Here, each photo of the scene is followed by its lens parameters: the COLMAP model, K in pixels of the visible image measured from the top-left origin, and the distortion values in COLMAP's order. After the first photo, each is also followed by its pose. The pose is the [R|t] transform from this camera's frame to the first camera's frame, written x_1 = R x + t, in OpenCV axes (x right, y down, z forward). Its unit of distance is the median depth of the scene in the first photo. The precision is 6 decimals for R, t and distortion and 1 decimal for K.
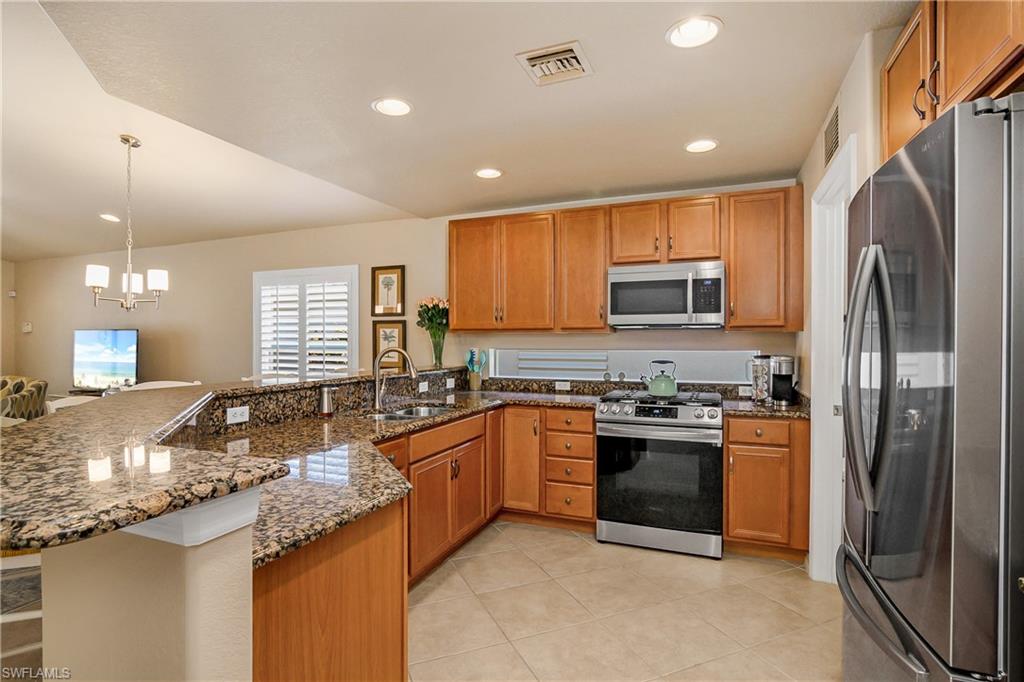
lens RADIAL K [[508.5, 0, 493.5], [0, 508.5, 347.4], [0, 0, 1]] dist [-0.021645, 0.005428]
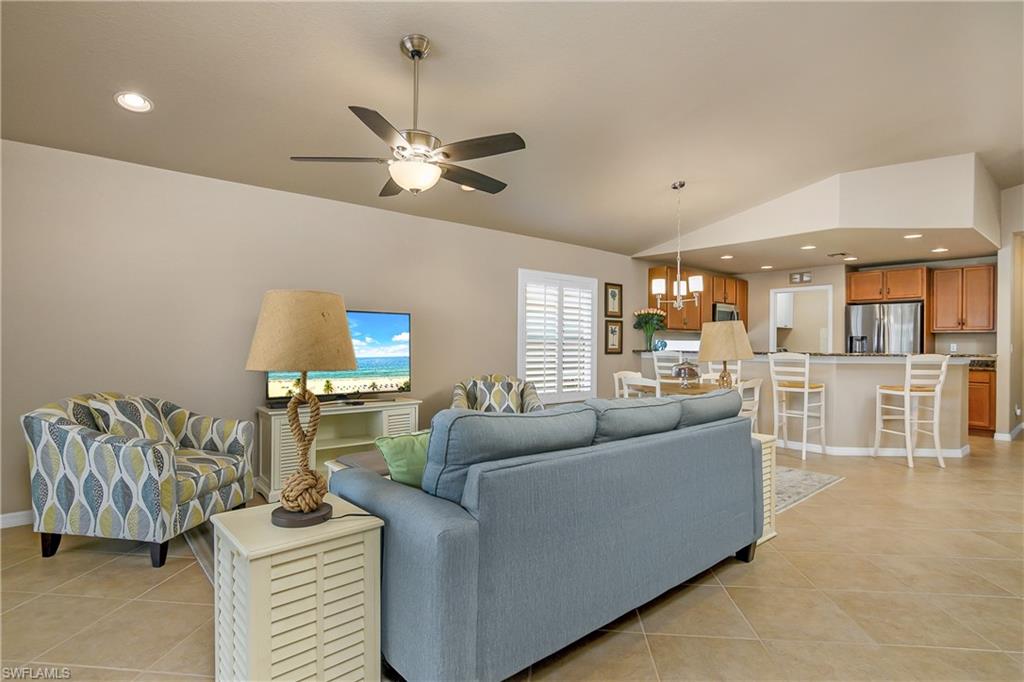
lens RADIAL K [[508.5, 0, 515.0], [0, 508.5, 341.9], [0, 0, 1]] dist [-0.021645, 0.005428]
pose [[0.445435, 0.002231, 0.895312, -1.937392], [0.005543, 0.999971, -0.005250, 0.018194], [-0.895297, 0.007301, 0.445409, 0.707109]]
